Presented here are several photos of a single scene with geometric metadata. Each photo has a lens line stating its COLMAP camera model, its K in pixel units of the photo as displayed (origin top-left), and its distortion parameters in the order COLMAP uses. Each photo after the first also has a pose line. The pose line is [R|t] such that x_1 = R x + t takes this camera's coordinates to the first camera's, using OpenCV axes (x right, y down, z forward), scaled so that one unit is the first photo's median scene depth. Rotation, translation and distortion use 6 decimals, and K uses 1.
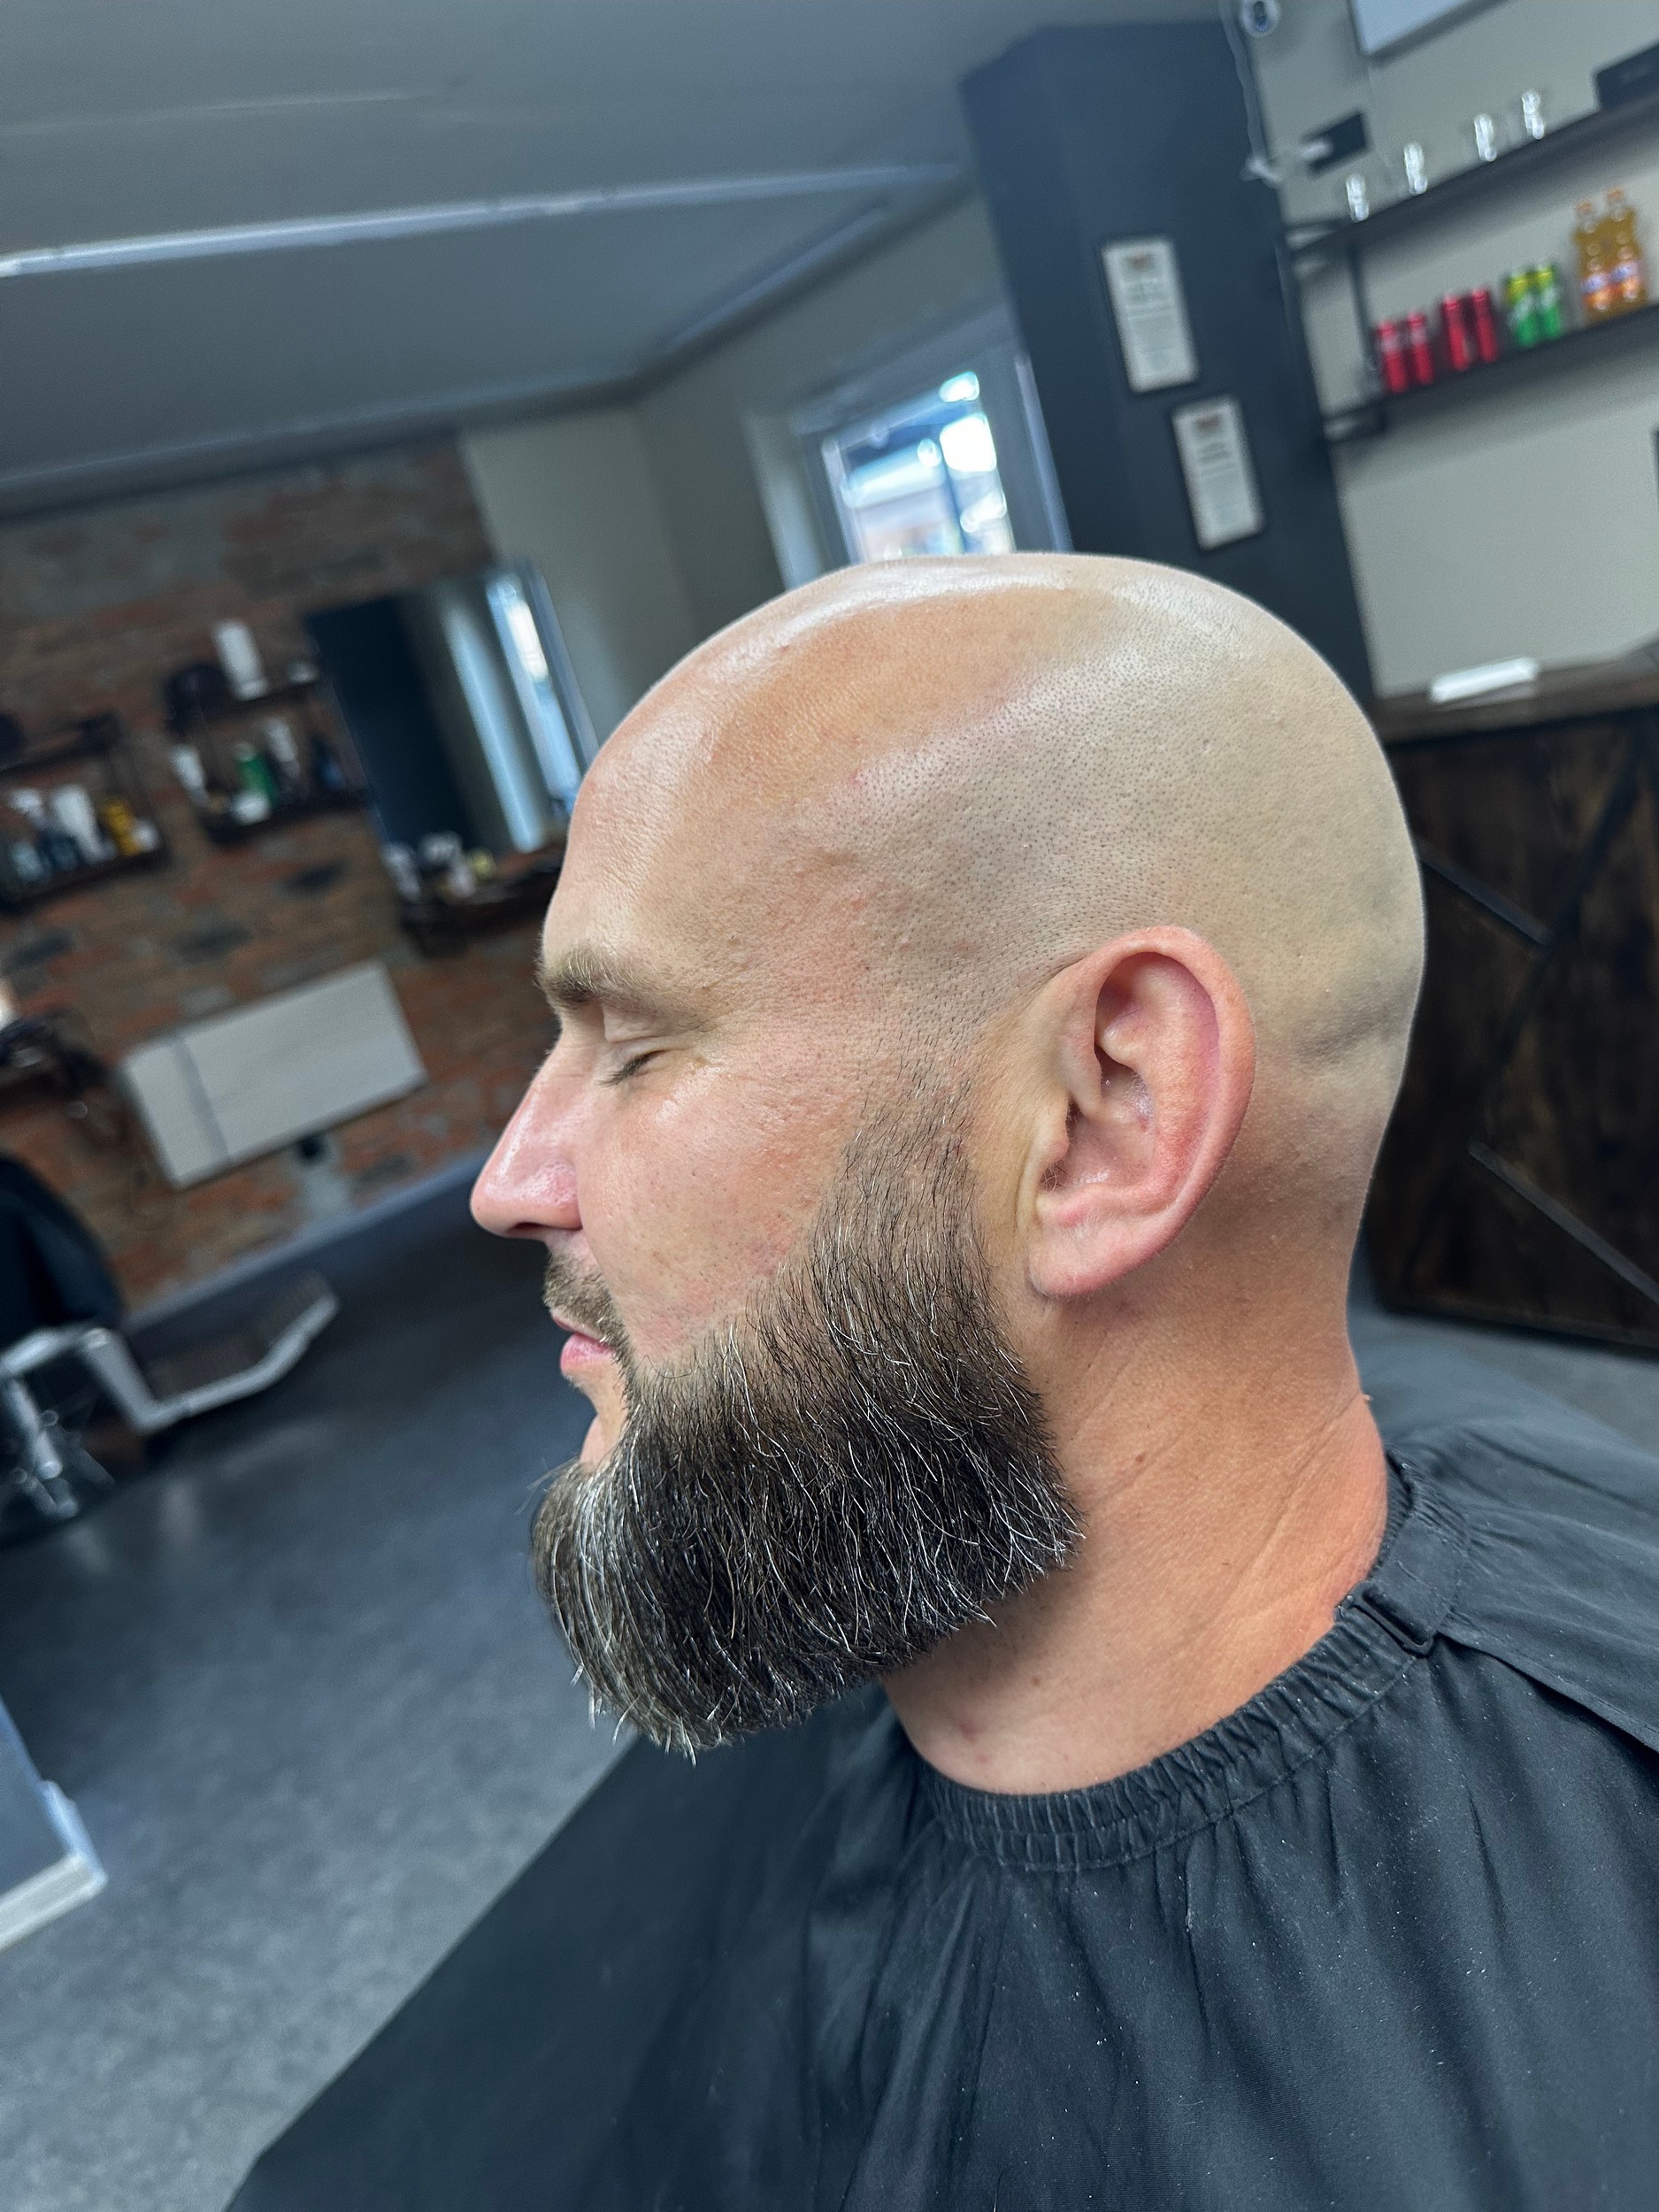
lens RADIAL K [[1589.9, 0, 840.3], [0, 1589.9, 1087.0], [0, 0, 1]] dist [0.003227, -0.037165]
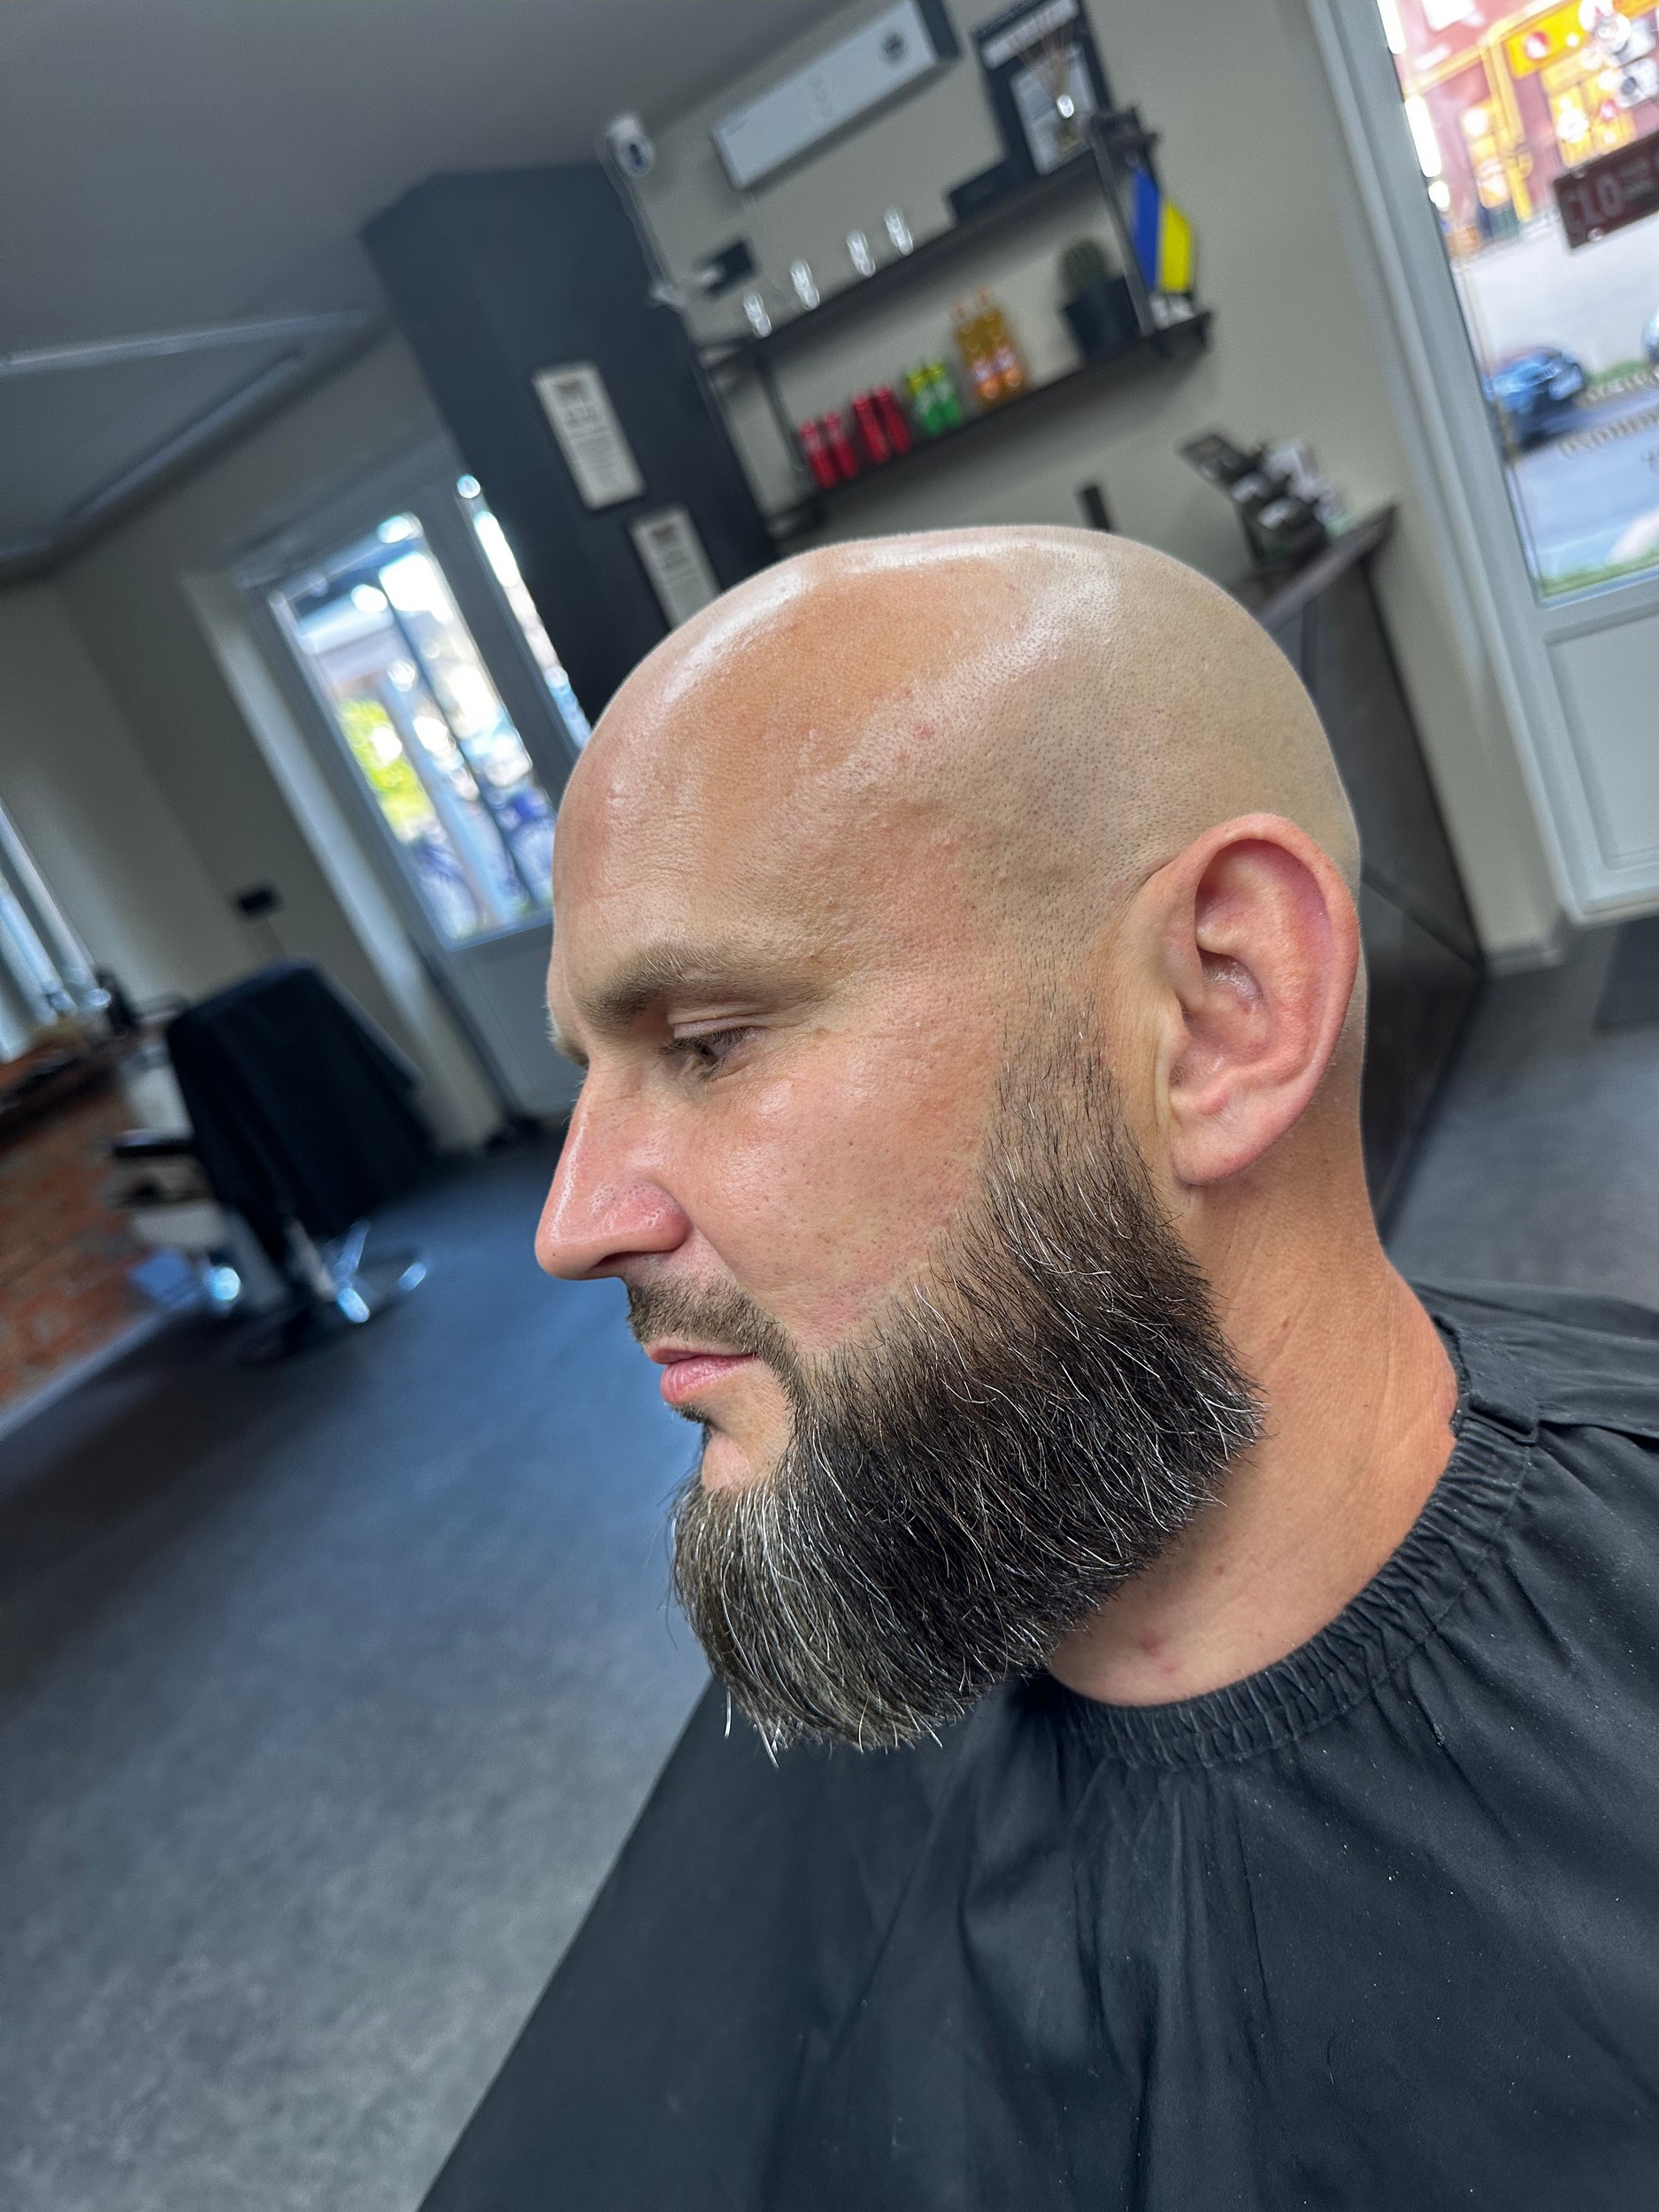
lens RADIAL K [[1574.0, 0, 829.5], [0, 1574.0, 1106.0], [0, 0, 1]] dist [-0.005754, -0.001414]
pose [[0.937255, -0.195462, 0.288699, -0.363320], [0.212677, 0.976686, -0.029192, 0.056191], [-0.276262, 0.088760, 0.956975, 0.065714]]
